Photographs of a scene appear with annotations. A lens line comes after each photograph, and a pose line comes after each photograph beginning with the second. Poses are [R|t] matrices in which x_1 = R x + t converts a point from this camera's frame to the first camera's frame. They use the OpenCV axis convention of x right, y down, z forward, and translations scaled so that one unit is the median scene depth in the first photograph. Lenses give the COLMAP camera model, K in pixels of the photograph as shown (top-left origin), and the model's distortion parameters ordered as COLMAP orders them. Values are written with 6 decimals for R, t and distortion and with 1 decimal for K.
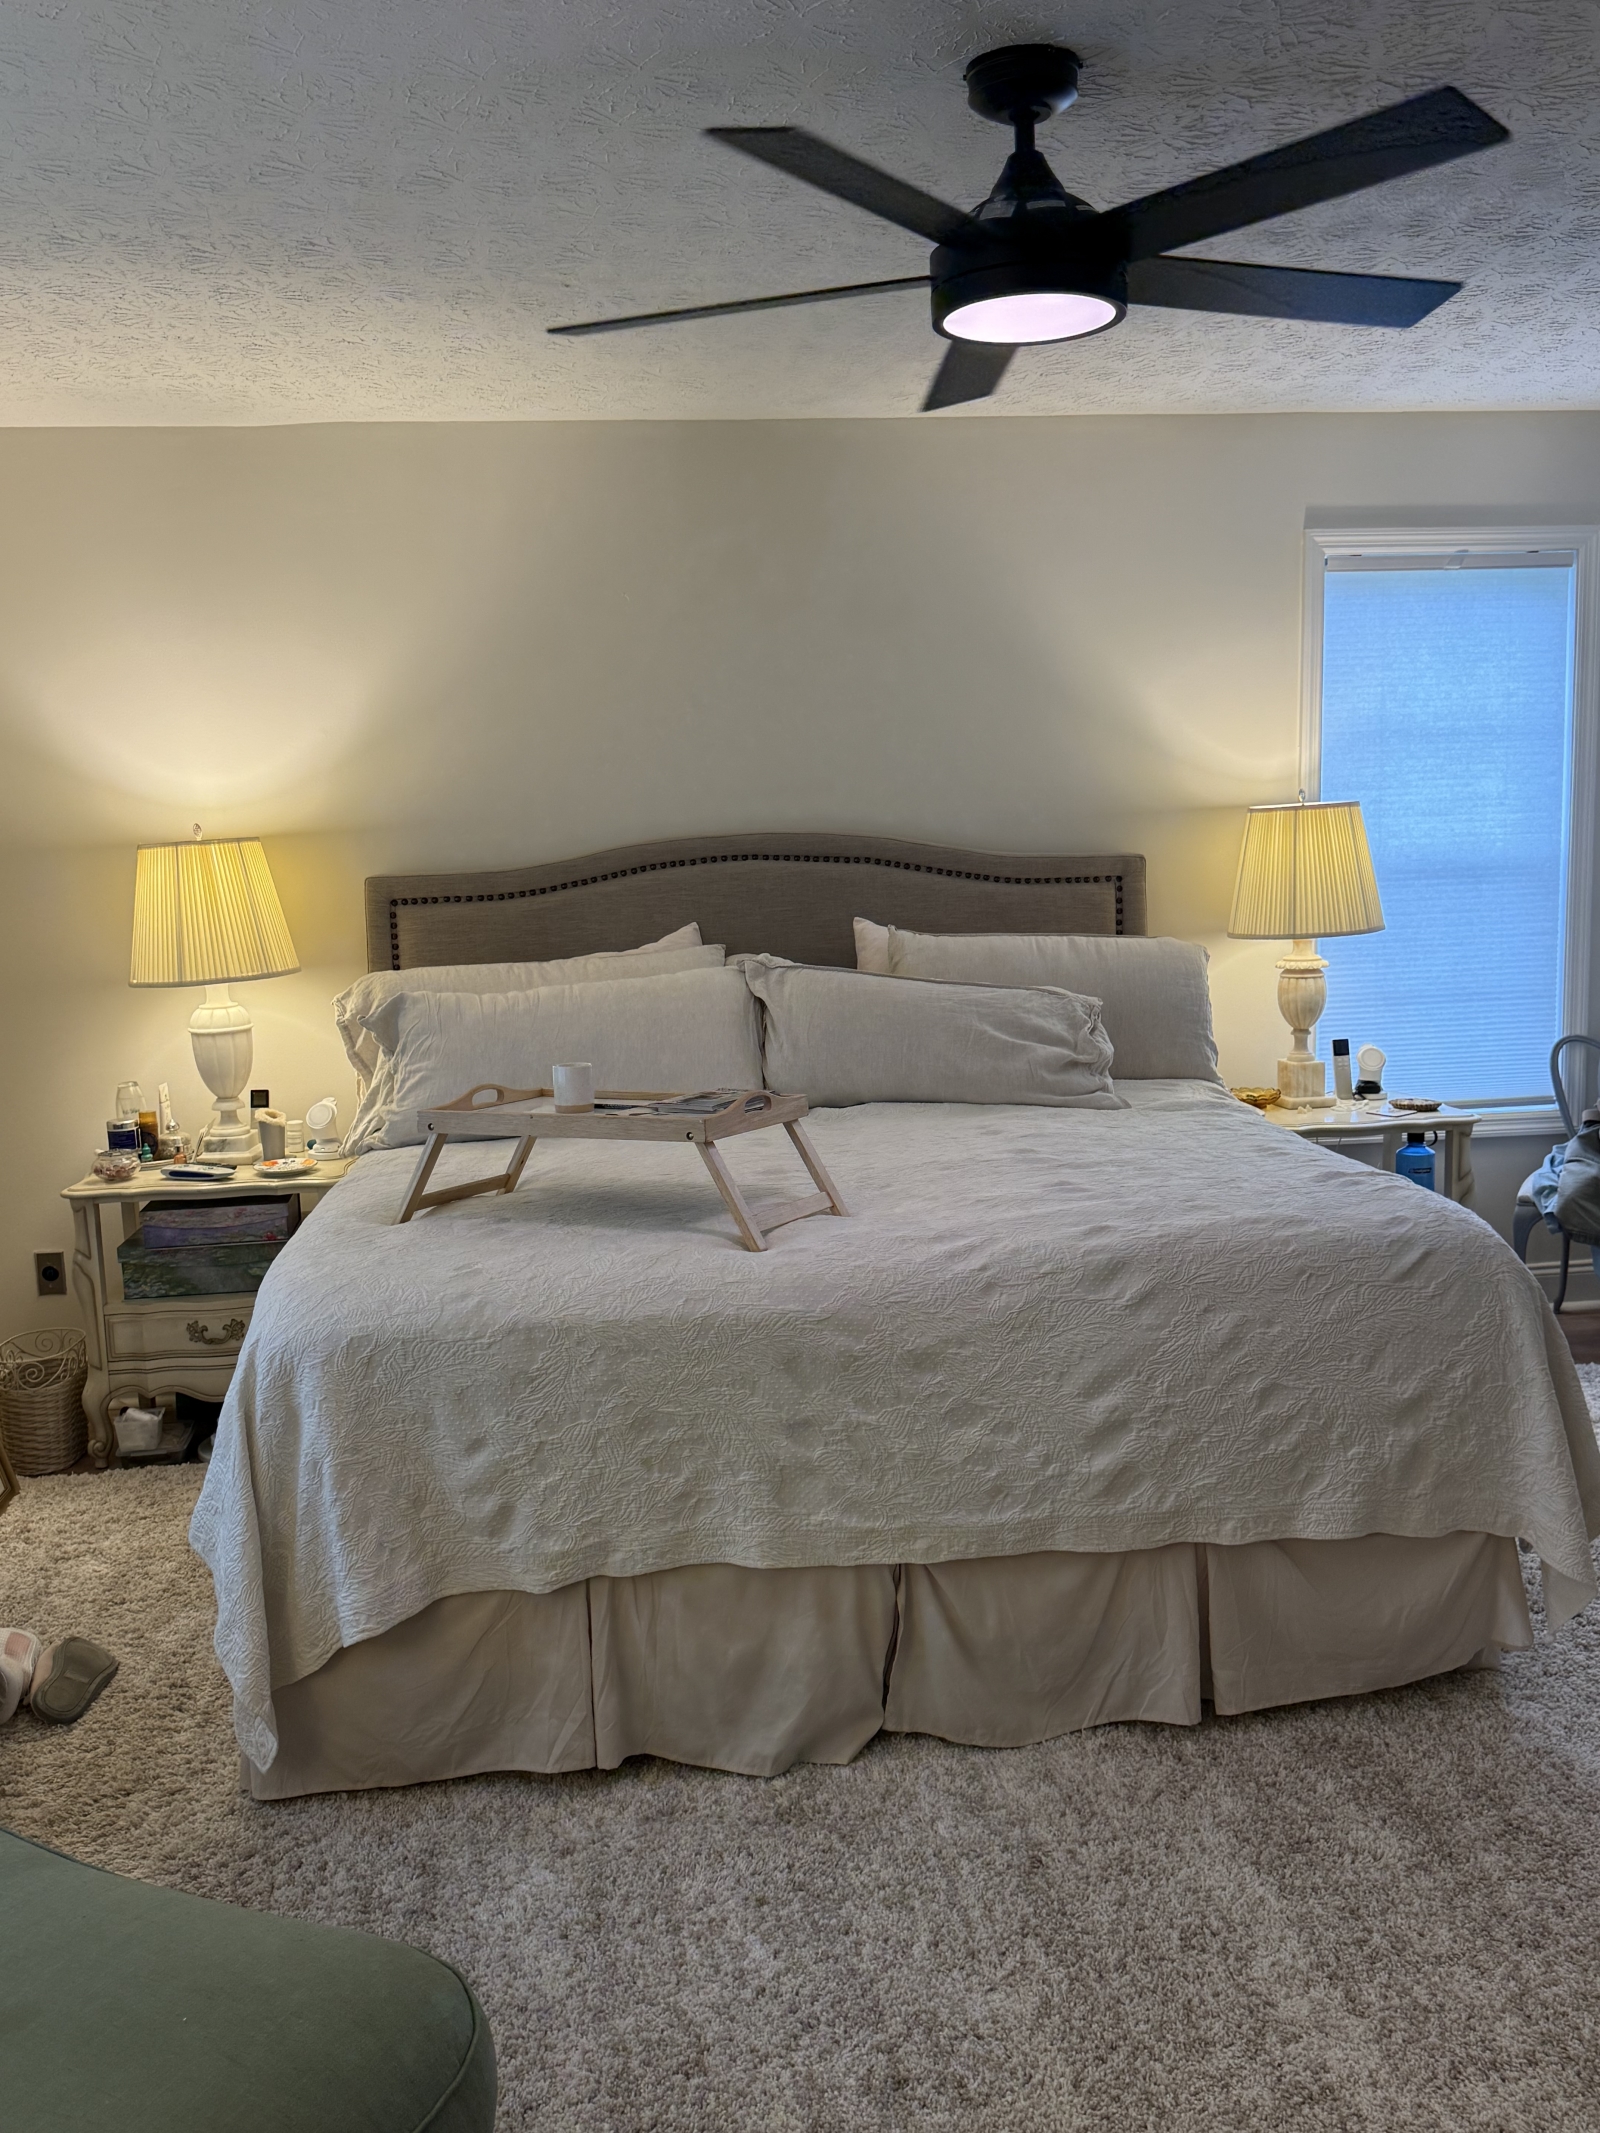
lens RADIAL K [[1859.5, 0, 799.3], [0, 1859.5, 1069.3], [0, 0, 1]] dist [-0.003070, -0.003200]
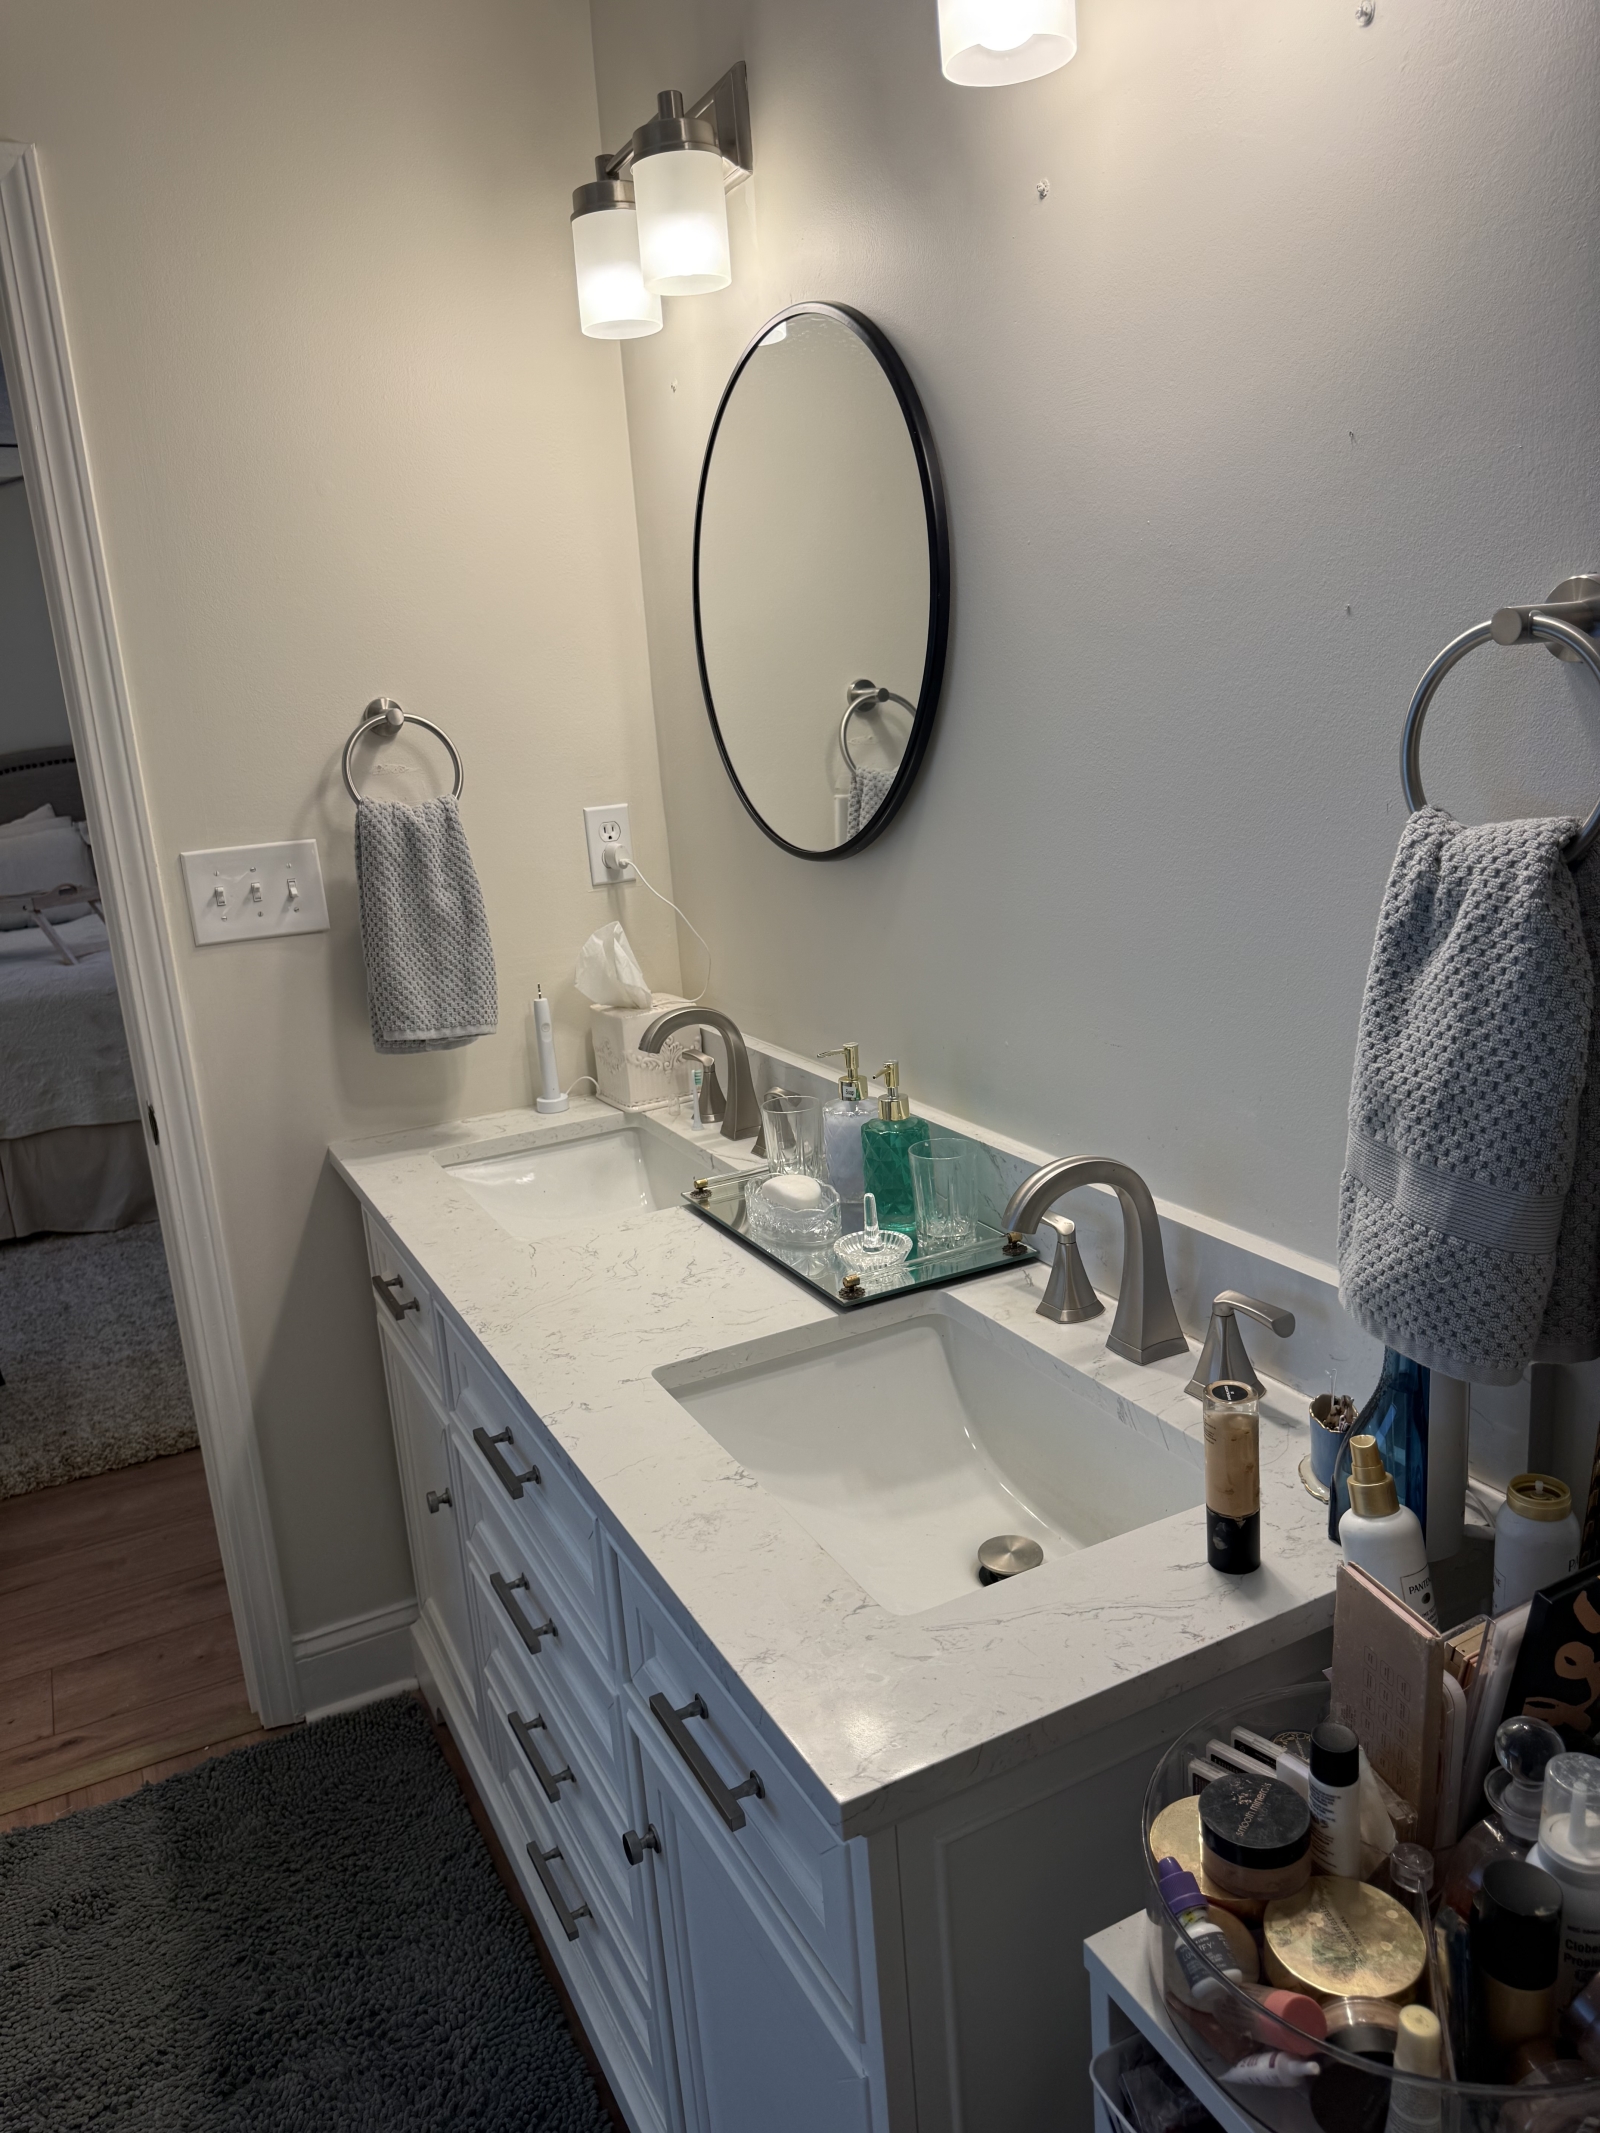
lens RADIAL K [[1512.7, 0, 801.2], [0, 1512.7, 1063.5], [0, 0, 1]] dist [0.005377, 0.000332]
pose [[0.937626, -0.126378, 0.323862, 0.168021], [0.095992, 0.989483, 0.108207, 0.104382], [-0.334131, -0.070369, 0.939896, -0.734779]]
